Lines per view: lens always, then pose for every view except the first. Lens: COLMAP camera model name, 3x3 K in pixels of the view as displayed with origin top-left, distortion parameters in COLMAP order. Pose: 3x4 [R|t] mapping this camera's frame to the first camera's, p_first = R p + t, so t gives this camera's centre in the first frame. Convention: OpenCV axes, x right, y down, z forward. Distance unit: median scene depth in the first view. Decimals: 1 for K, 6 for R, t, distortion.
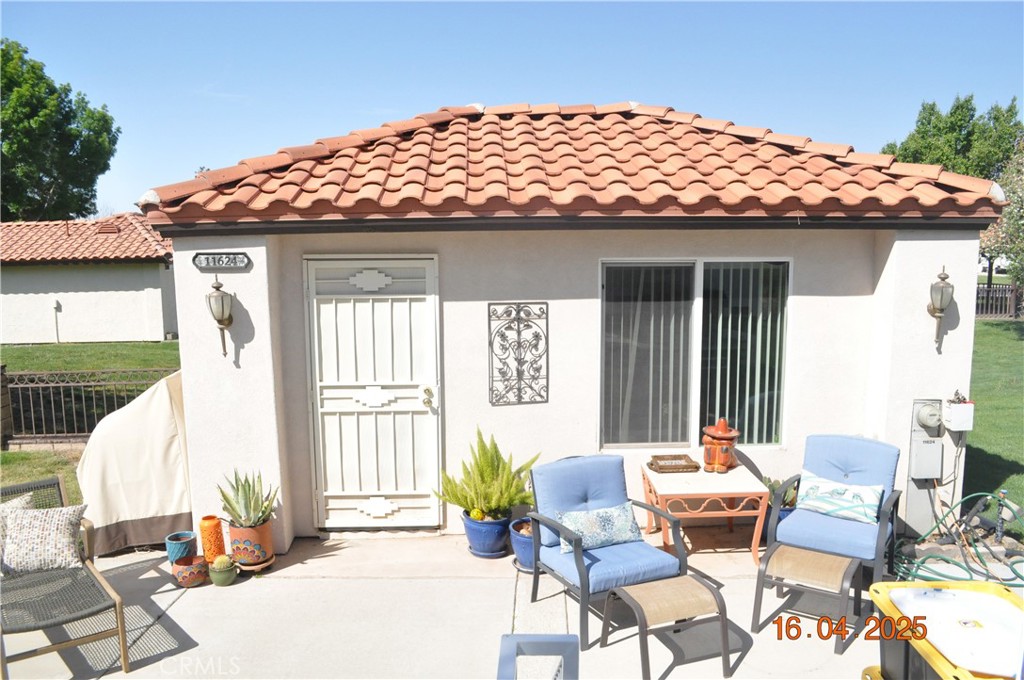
lens RADIAL K [[804.3, 0, 514.6], [0, 804.3, 351.2], [0, 0, 1]] dist [-0.086486, 0.016063]
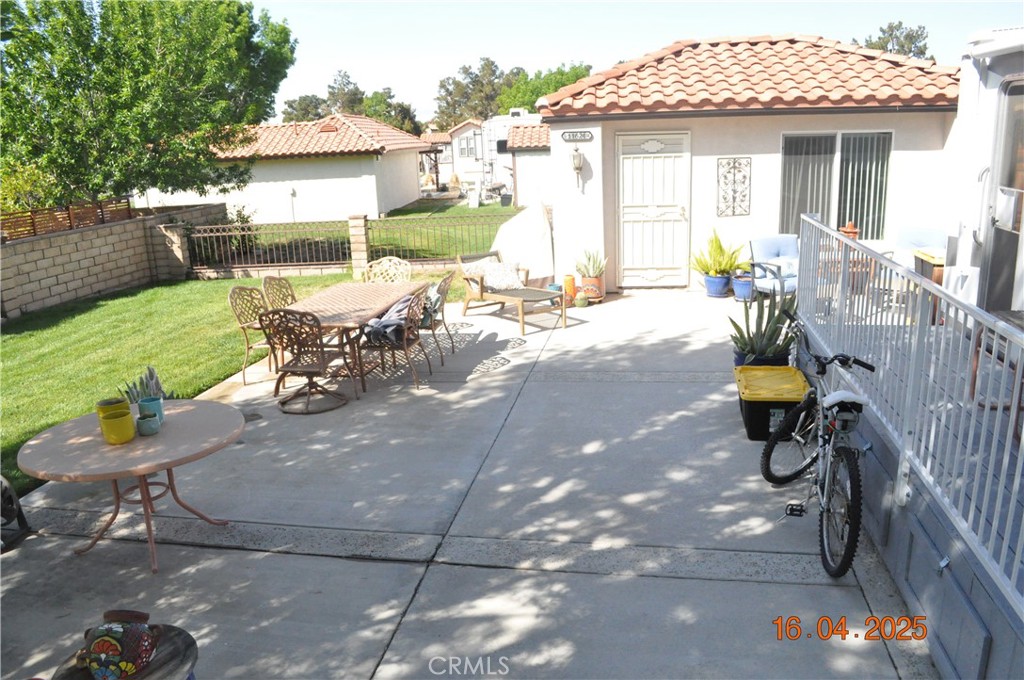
lens RADIAL K [[804.3, 0, 514.9], [0, 804.3, 349.3], [0, 0, 1]] dist [-0.086486, 0.016063]
pose [[0.991008, 0.005676, -0.133680, -0.239486], [0.011013, 0.992249, 0.123776, 0.137450], [0.133346, -0.124135, 0.983265, -0.851816]]
